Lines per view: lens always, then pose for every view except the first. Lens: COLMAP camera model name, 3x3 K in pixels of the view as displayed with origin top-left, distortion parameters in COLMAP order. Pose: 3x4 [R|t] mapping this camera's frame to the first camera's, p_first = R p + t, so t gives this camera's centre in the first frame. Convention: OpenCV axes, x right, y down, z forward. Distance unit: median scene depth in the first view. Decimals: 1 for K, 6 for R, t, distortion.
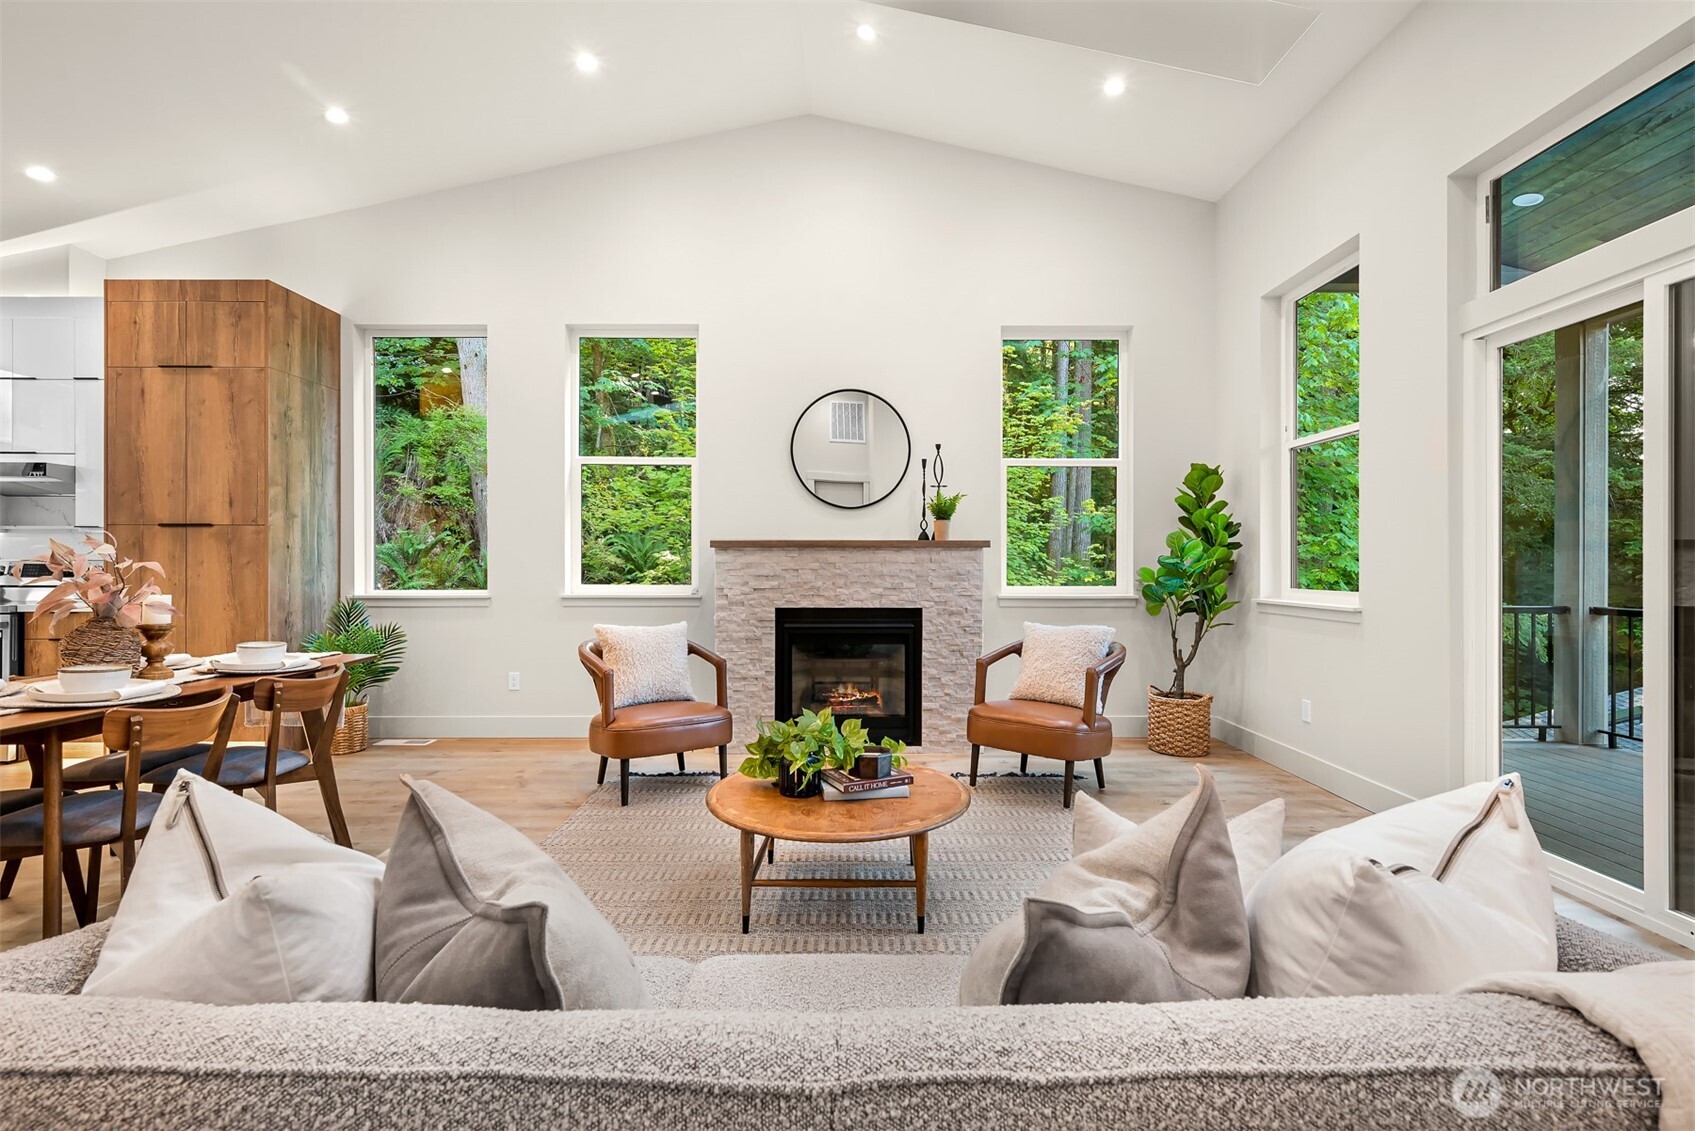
lens RADIAL K [[763.6, 0, 847.5], [0, 763.6, 565.5], [0, 0, 1]] dist [0.000195, 0.000067]
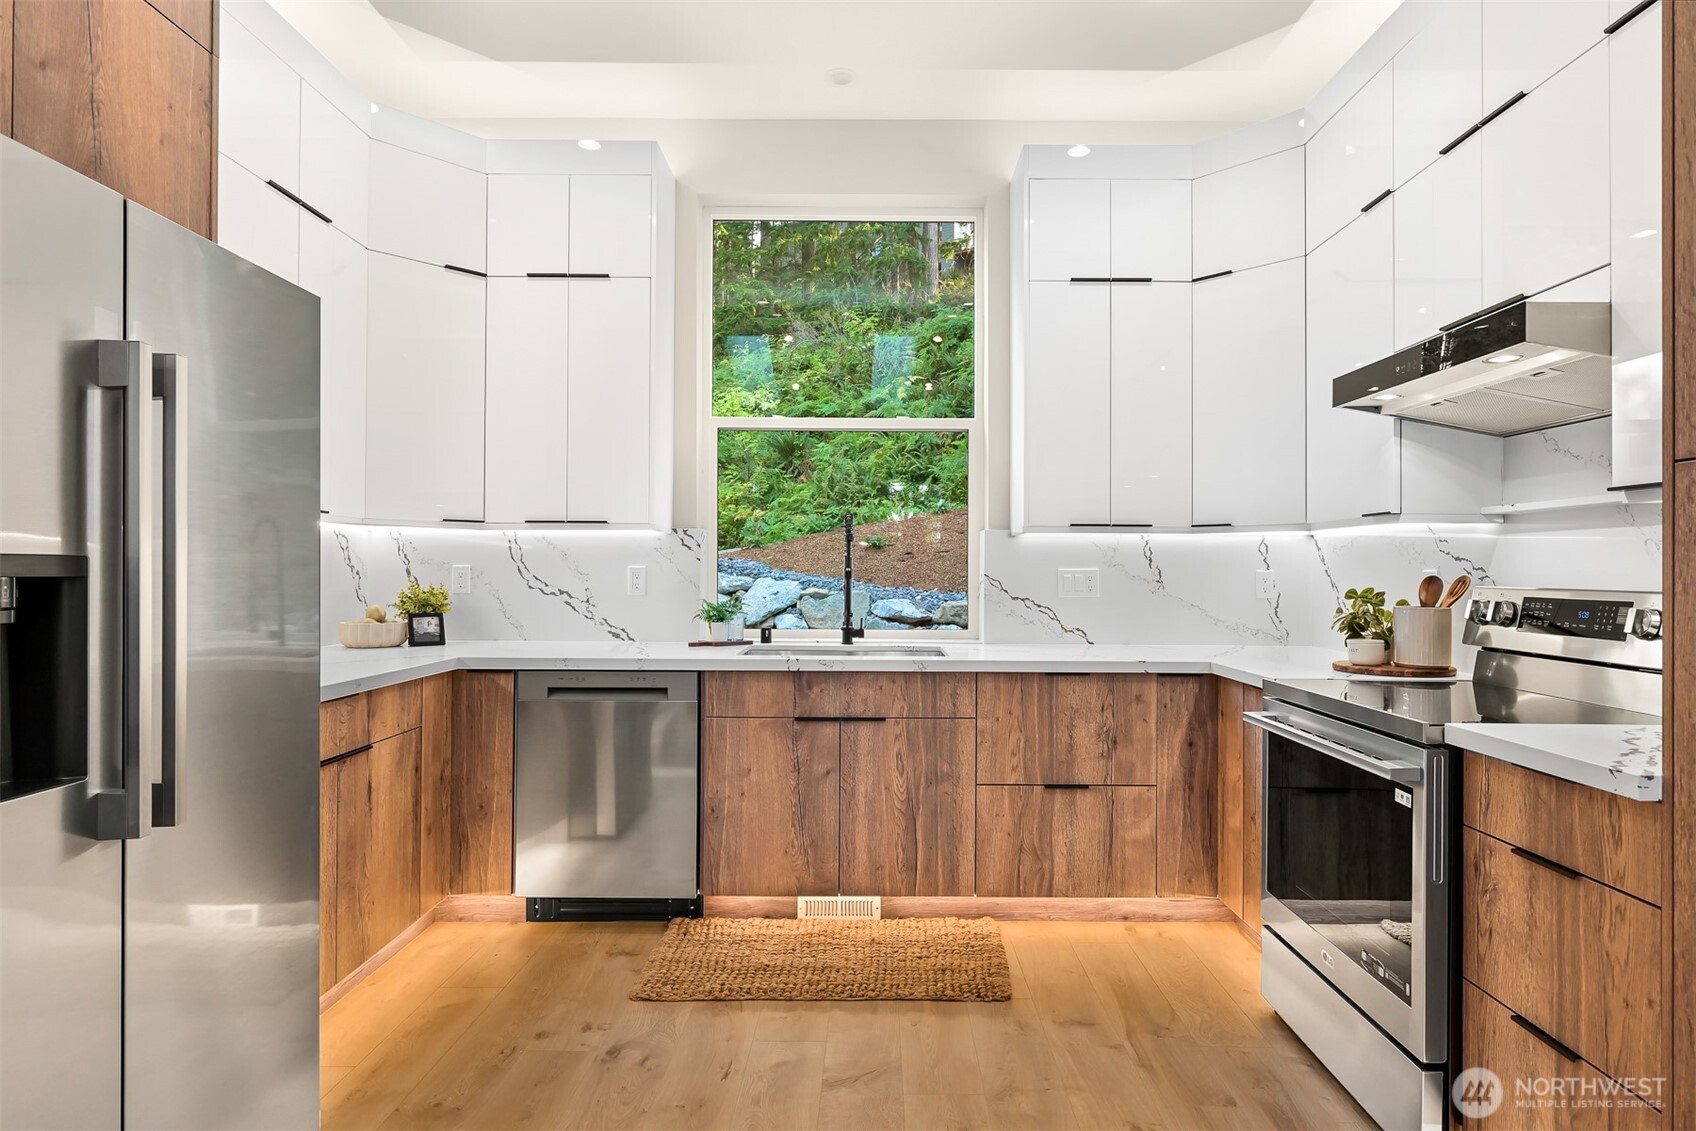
lens RADIAL K [[917.1, 0, 848.0], [0, 917.1, 565.5], [0, 0, 1]] dist [-0.000455, -0.000245]
pose [[-0.024247, -0.006014, -0.999688, -0.630140], [-0.006227, 0.999963, -0.005865, -0.014767], [0.999687, 0.006083, -0.024284, 0.700314]]
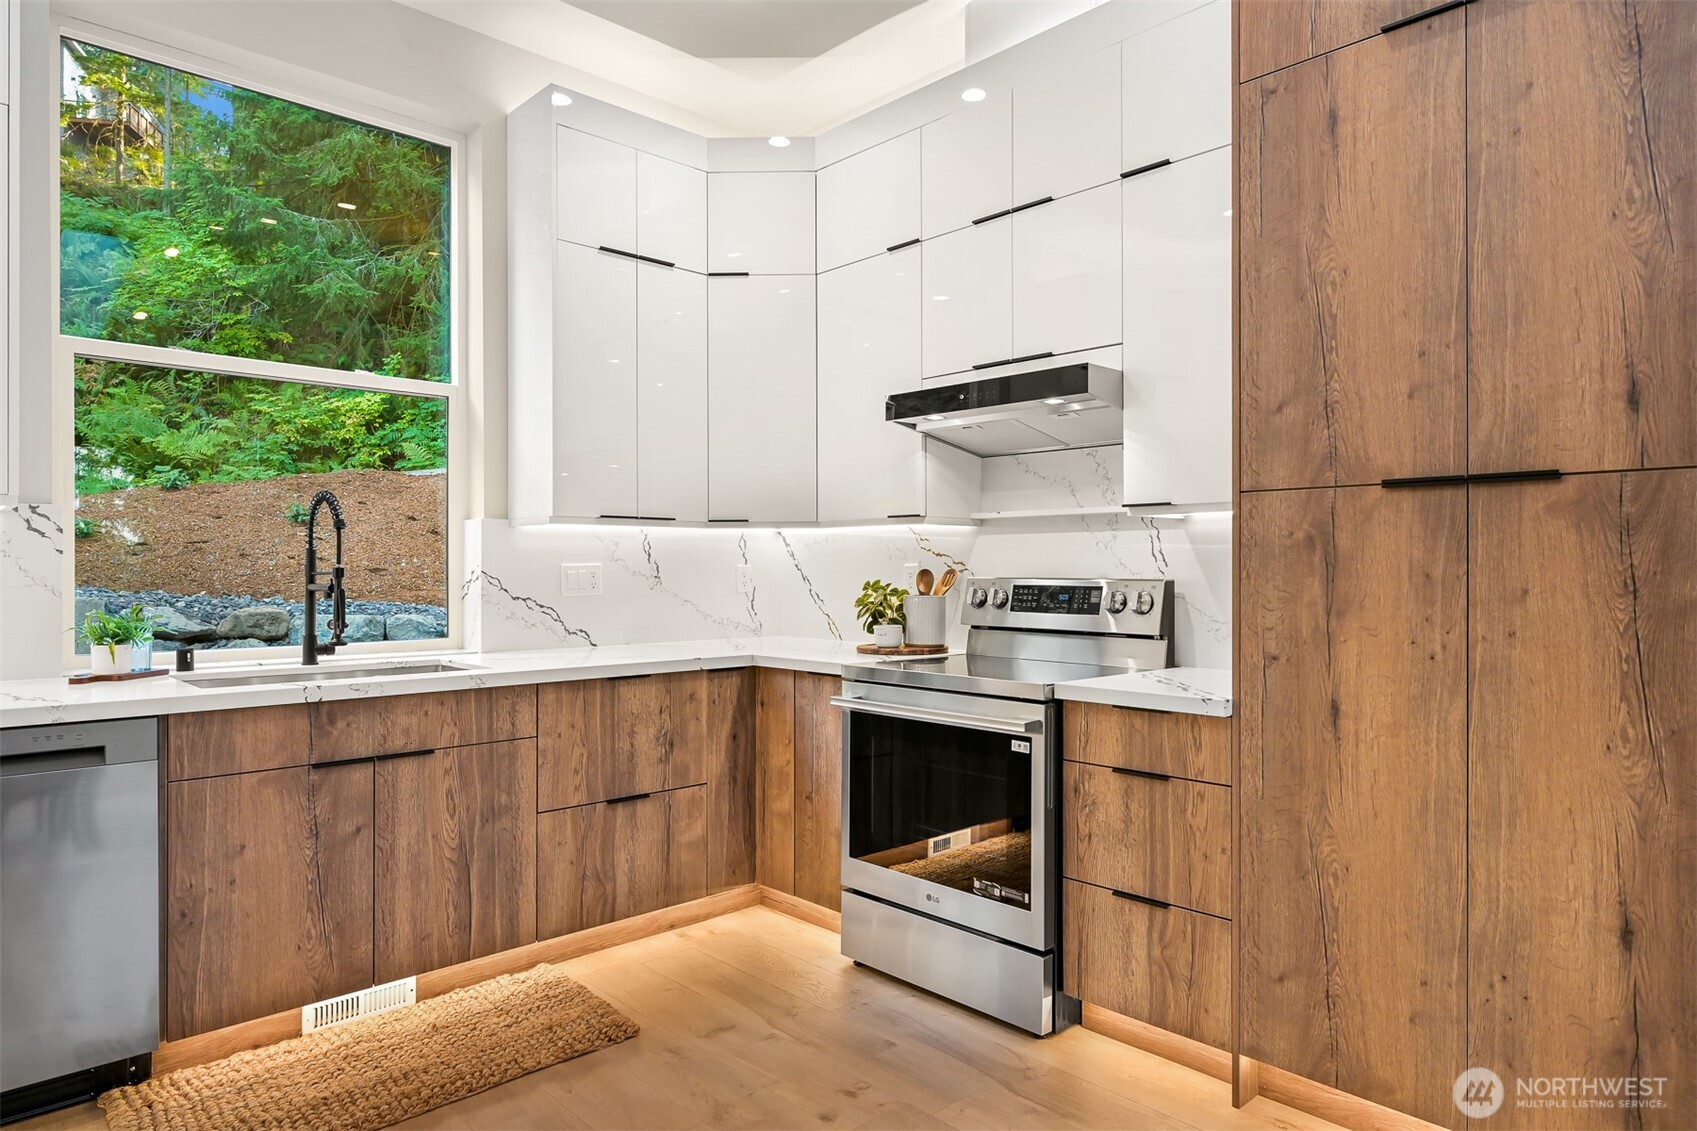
lens RADIAL K [[1040.6, 0, 848.5], [0, 1040.6, 565.5], [0, 0, 1]] dist [-0.002542, -0.000158]
pose [[0.678869, -0.002623, -0.734255, -0.685268], [0.000102, 0.999994, -0.003477, -0.013809], [0.734260, 0.002286, 0.678865, 0.475499]]
